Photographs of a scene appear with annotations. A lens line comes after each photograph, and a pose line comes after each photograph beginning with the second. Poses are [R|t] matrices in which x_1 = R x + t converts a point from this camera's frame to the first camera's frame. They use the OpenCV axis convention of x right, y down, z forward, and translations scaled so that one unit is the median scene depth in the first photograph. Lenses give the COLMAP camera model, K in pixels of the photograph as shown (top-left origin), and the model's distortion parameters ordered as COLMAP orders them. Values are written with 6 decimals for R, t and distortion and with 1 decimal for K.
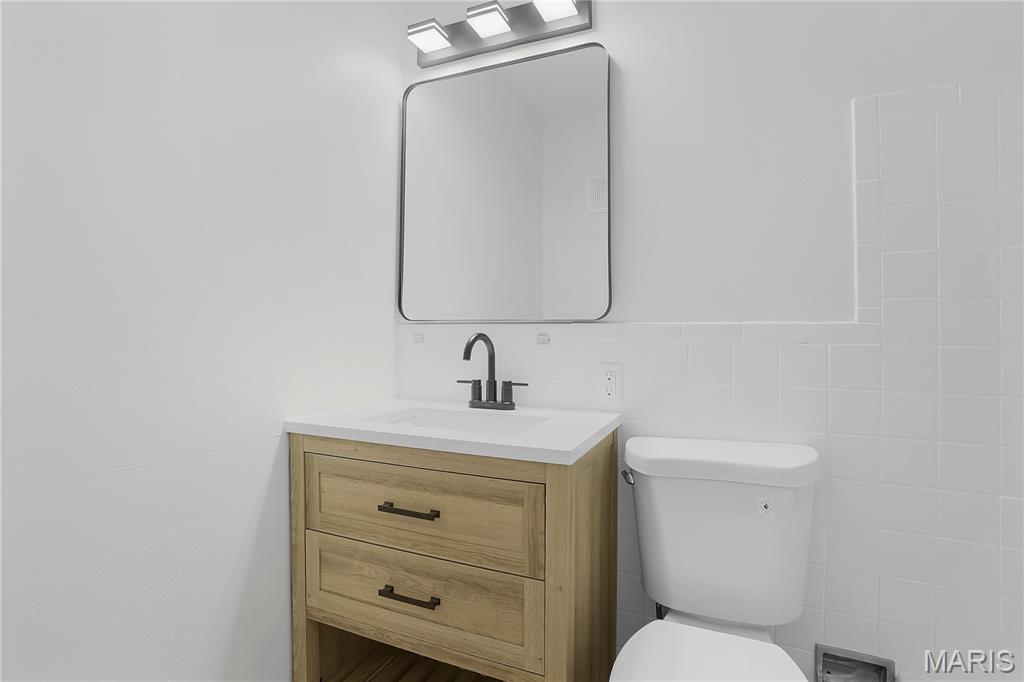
lens RADIAL K [[506.2, 0, 510.1], [0, 506.2, 320.4], [0, 0, 1]] dist [-0.000186, 0.000343]
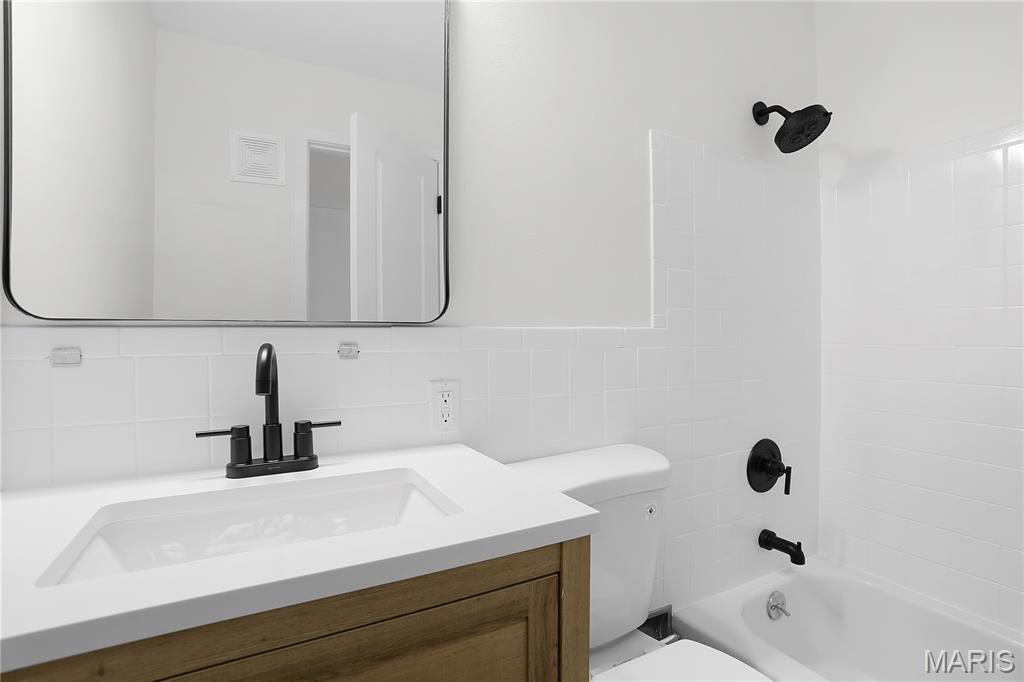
lens RADIAL K [[498.3, 0, 512.0], [0, 498.3, 341.0], [0, 0, 1]] dist [-0.037790, 0.000255]
pose [[0.626778, -0.013379, 0.779083, -0.321588], [-0.008415, 0.999678, 0.023937, 0.007410], [-0.779153, -0.021559, 0.626463, 0.456616]]
